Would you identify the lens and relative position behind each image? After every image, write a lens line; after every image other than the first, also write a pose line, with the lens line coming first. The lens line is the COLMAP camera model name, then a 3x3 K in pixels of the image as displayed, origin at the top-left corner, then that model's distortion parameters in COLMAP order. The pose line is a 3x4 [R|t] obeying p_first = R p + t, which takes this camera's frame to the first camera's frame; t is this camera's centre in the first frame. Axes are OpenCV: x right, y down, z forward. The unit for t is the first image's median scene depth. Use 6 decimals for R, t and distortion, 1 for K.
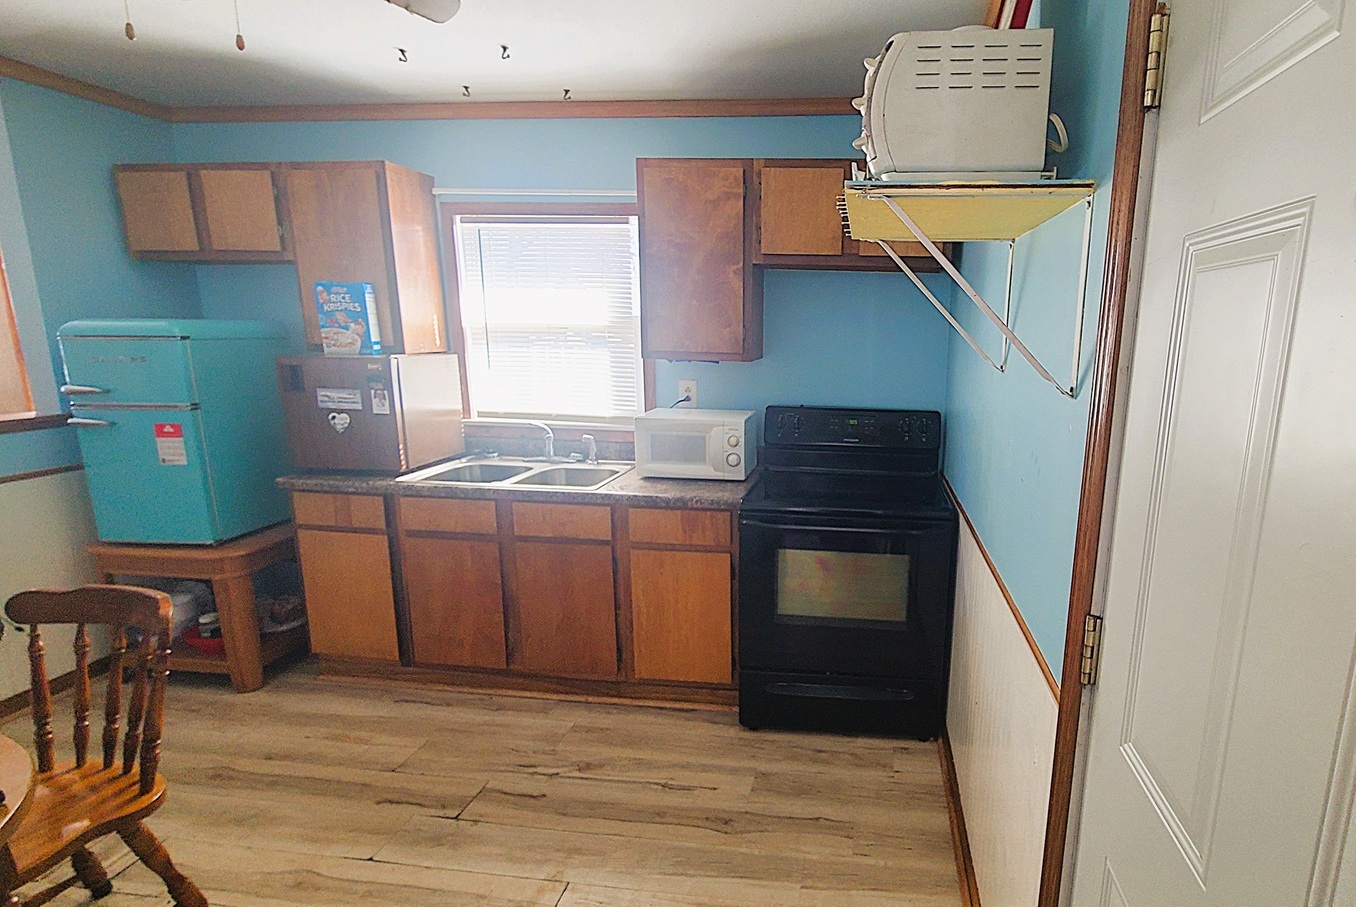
lens RADIAL K [[648.1, 0, 771.6], [0, 648.1, 452.0], [0, 0, 1]] dist [0.010496, -0.000044]
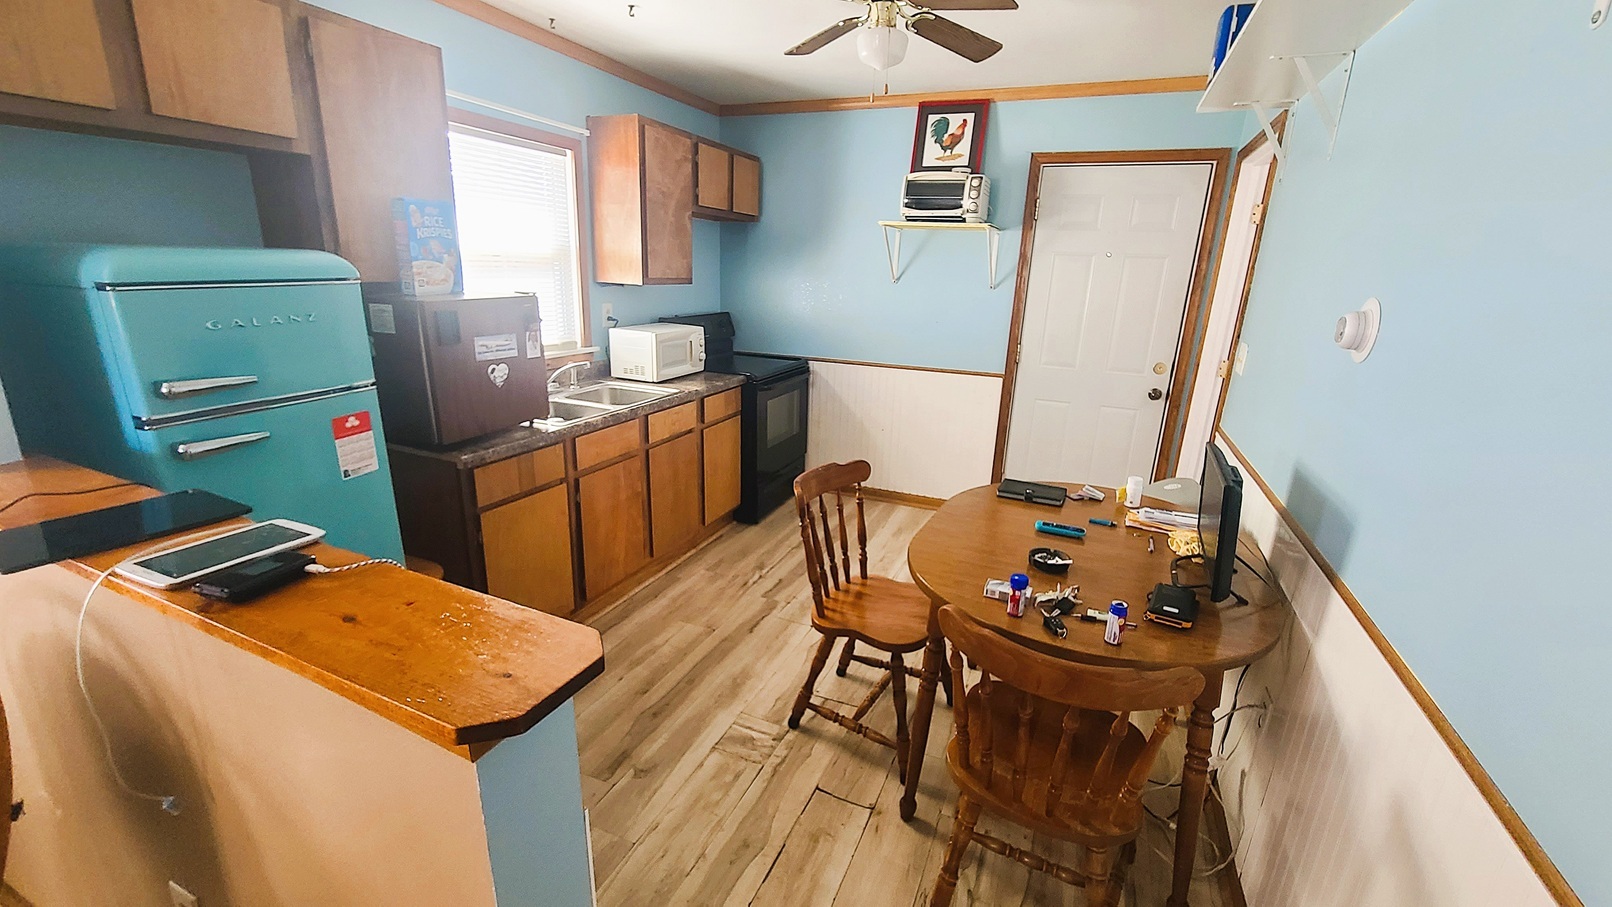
lens RADIAL K [[651.9, 0, 801.5], [0, 651.9, 454.3], [0, 0, 1]] dist [-0.001895, -0.000009]
pose [[0.307372, -0.274316, 0.911193, -1.354830], [0.150331, 0.959522, 0.238155, -0.089959], [-0.939640, 0.063778, 0.336169, 0.348474]]
